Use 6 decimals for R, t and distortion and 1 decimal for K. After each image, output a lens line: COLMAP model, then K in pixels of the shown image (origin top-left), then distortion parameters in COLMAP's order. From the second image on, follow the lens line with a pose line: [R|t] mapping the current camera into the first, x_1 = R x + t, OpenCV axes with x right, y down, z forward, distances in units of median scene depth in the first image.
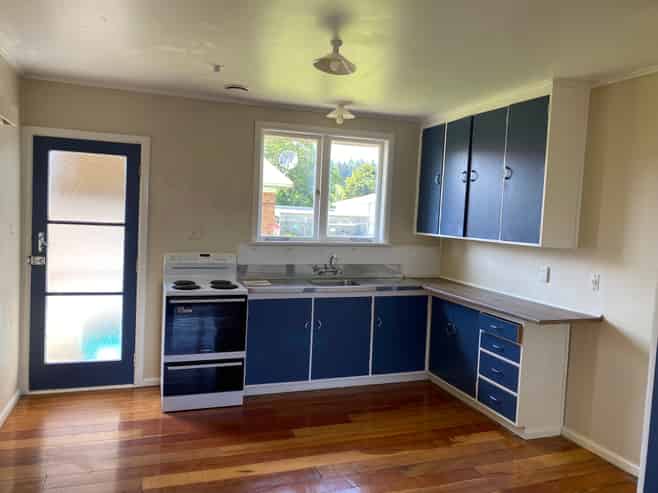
lens RADIAL K [[499.1, 0, 329.0], [0, 499.1, 246.5], [0, 0, 1]] dist [0.002198, -0.003045]
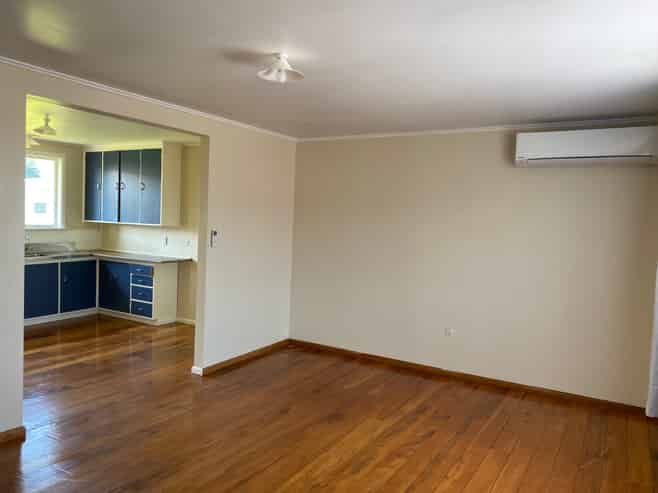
lens RADIAL K [[499.1, 0, 327.8], [0, 499.1, 232.7], [0, 0, 1]] dist [-0.003158, -0.003119]
pose [[0.775461, -0.038863, 0.630198, -0.248542], [0.041996, 0.999068, 0.009935, 0.030403], [-0.629997, 0.018762, 0.776371, -0.766337]]
